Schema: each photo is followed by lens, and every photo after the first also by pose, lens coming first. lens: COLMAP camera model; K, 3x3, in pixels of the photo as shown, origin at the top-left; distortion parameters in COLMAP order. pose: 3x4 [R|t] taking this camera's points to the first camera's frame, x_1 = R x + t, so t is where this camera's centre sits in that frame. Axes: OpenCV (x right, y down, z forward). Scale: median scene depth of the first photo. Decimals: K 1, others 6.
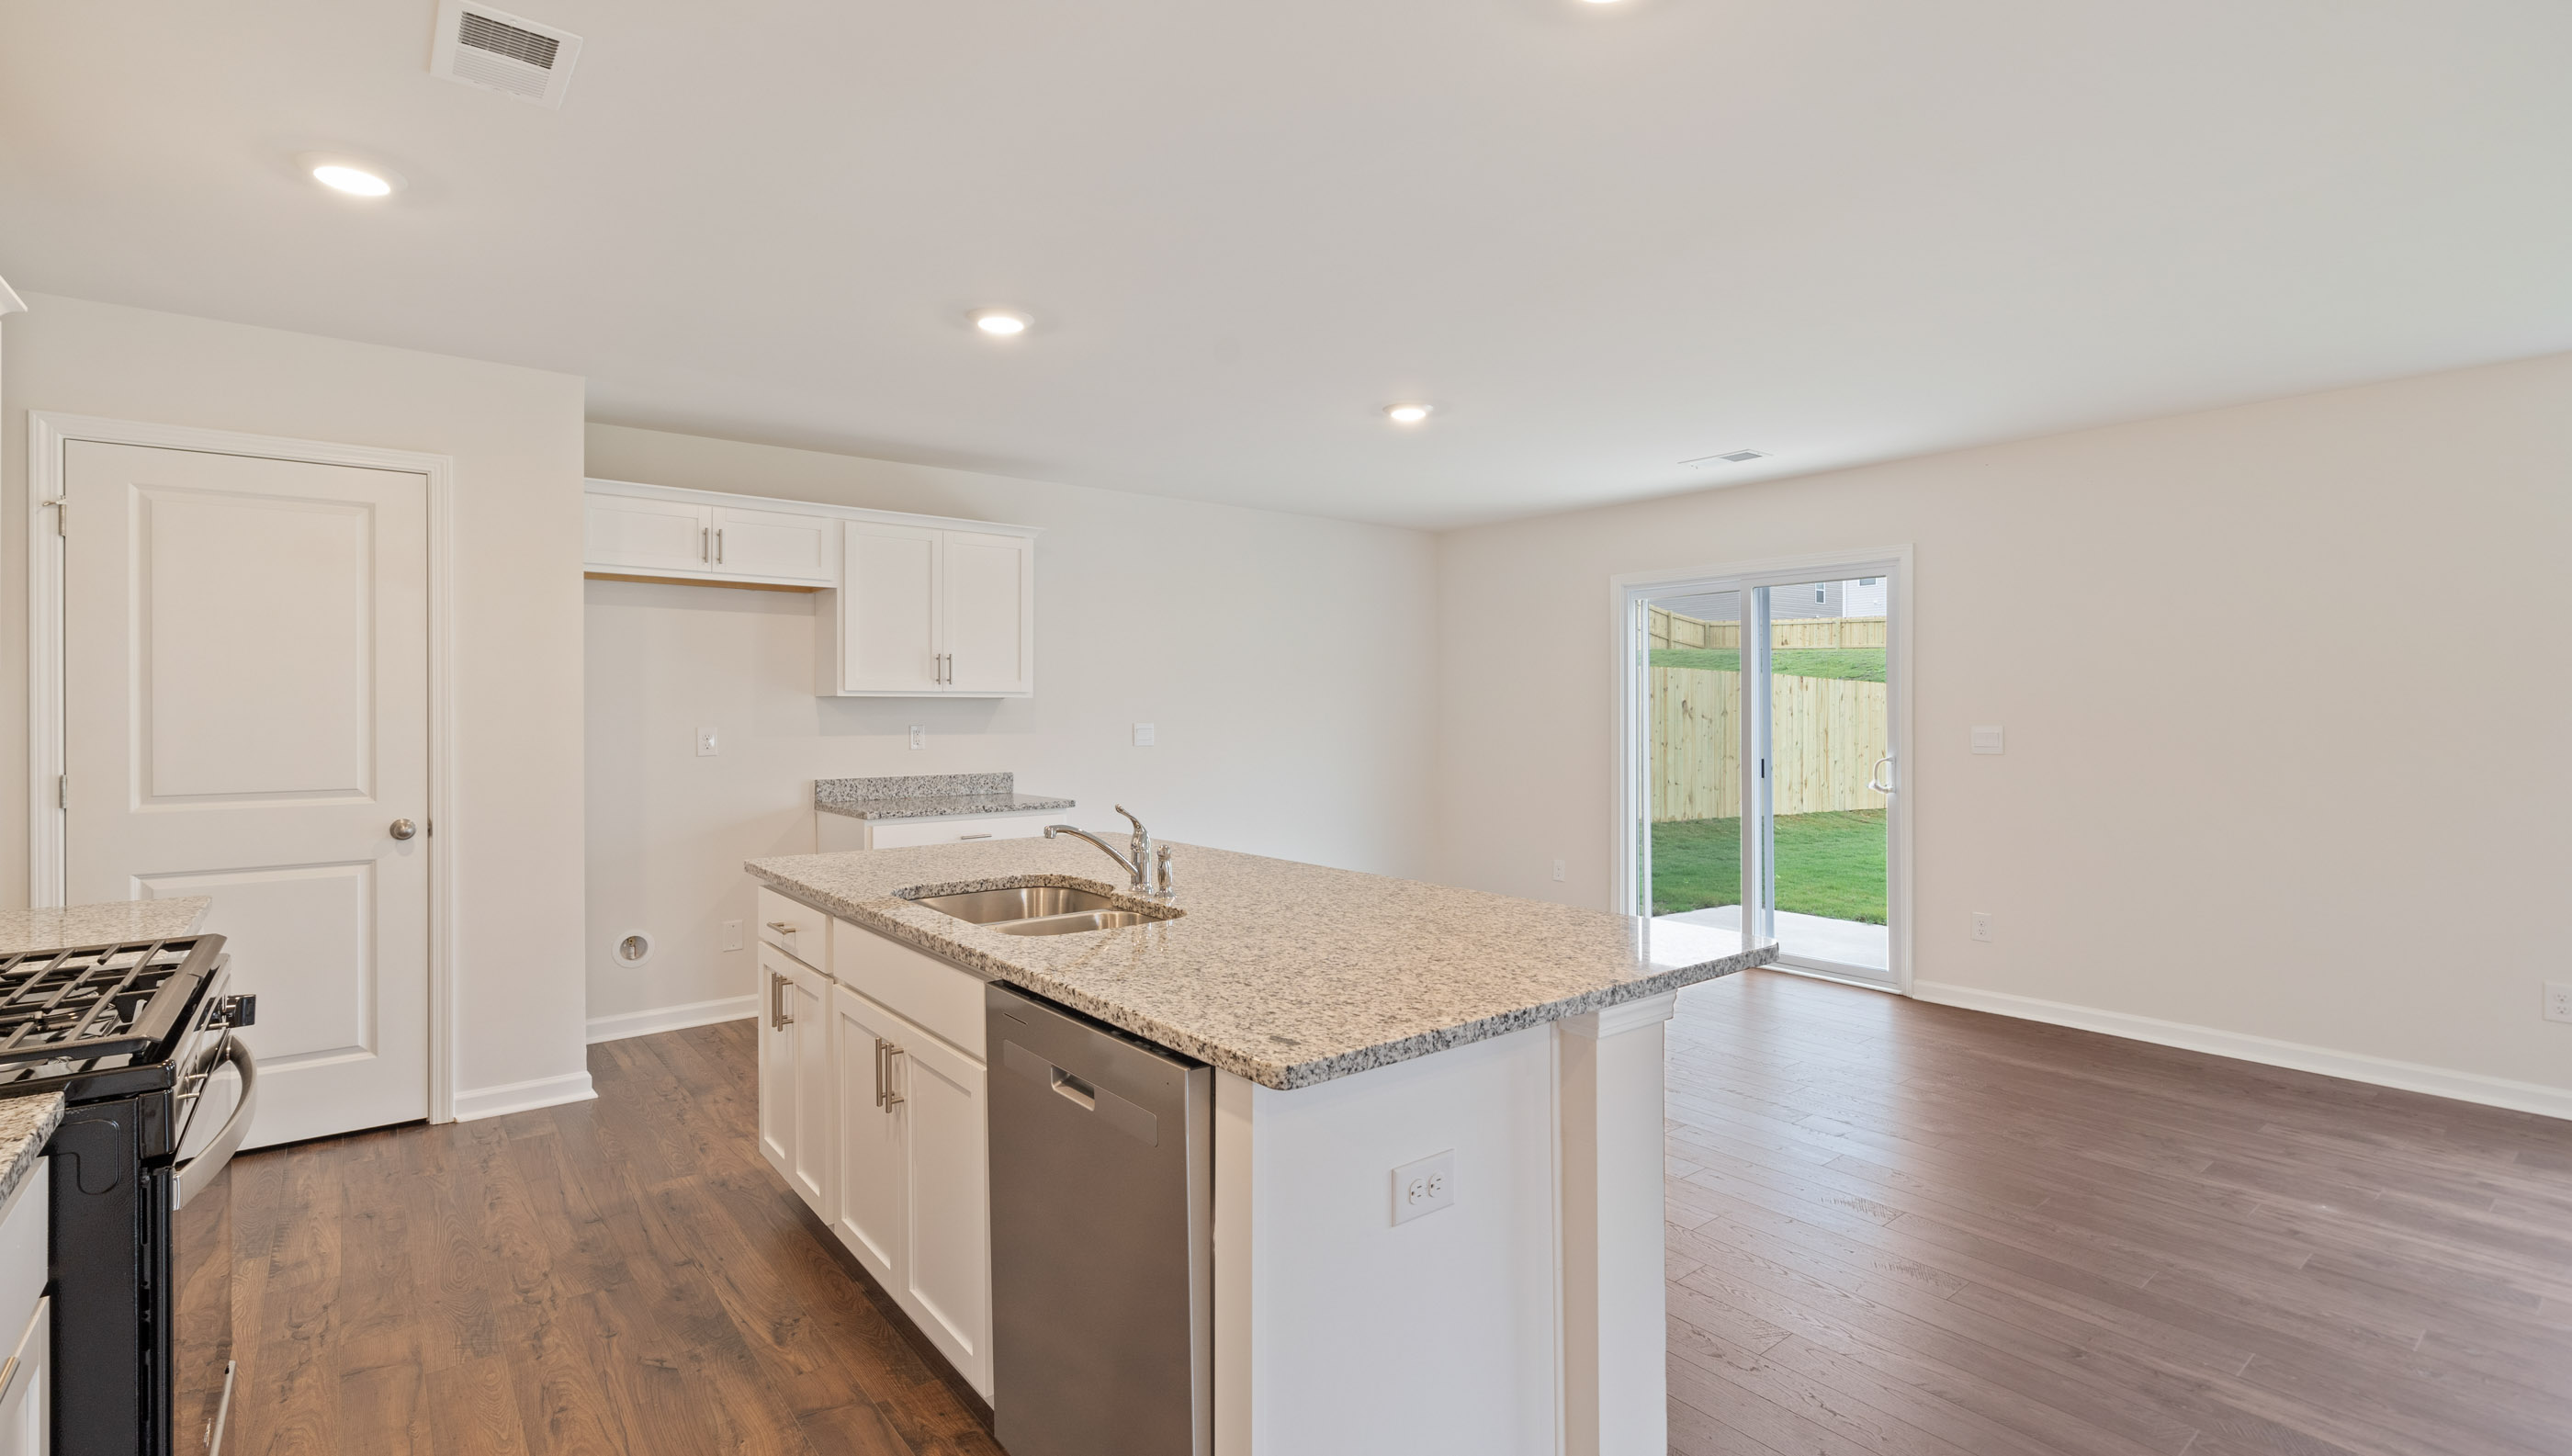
lens RADIAL K [[1166.1, 0, 1253.2], [0, 1166.1, 689.1], [0, 0, 1]] dist [-0.001753, -0.000245]
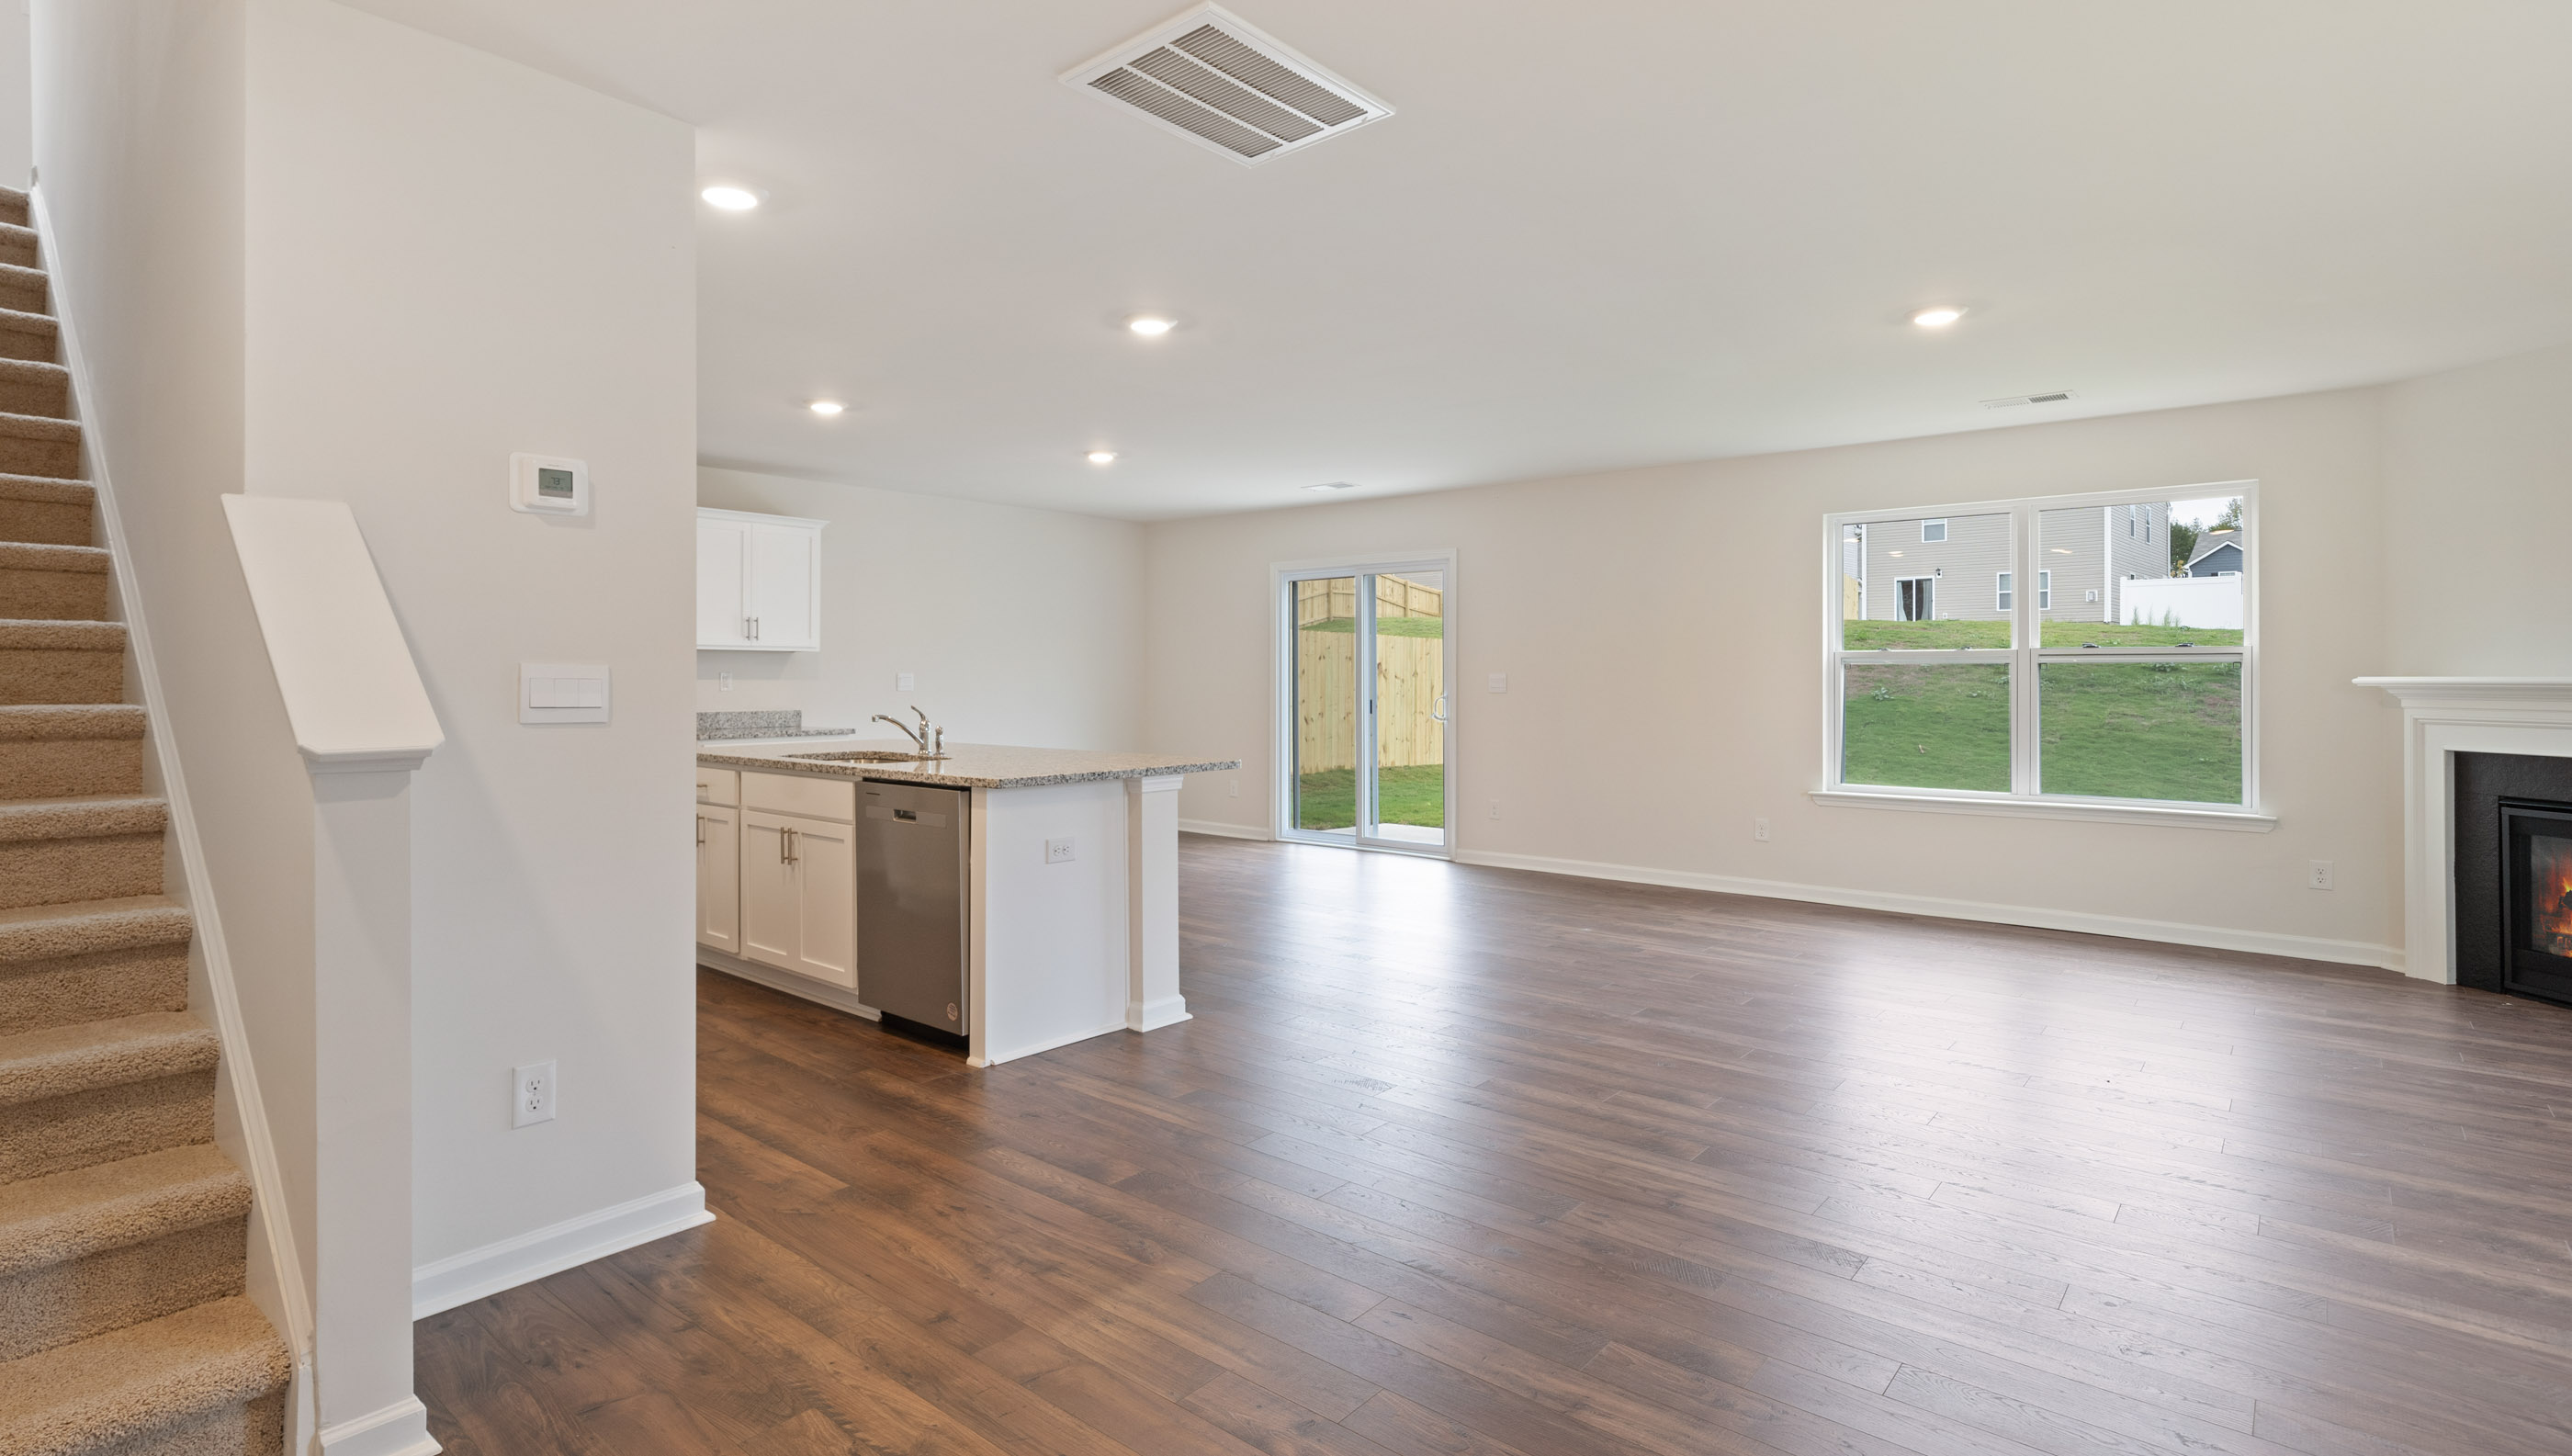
lens RADIAL K [[1250.8, 0, 1241.9], [0, 1250.8, 672.5], [0, 0, 1]] dist [0.002916, 0.000293]
pose [[0.981632, 0.002373, 0.190770, 0.009754], [-0.004933, 0.999904, 0.012942, 0.015218], [-0.190721, -0.013645, 0.981550, -0.680609]]
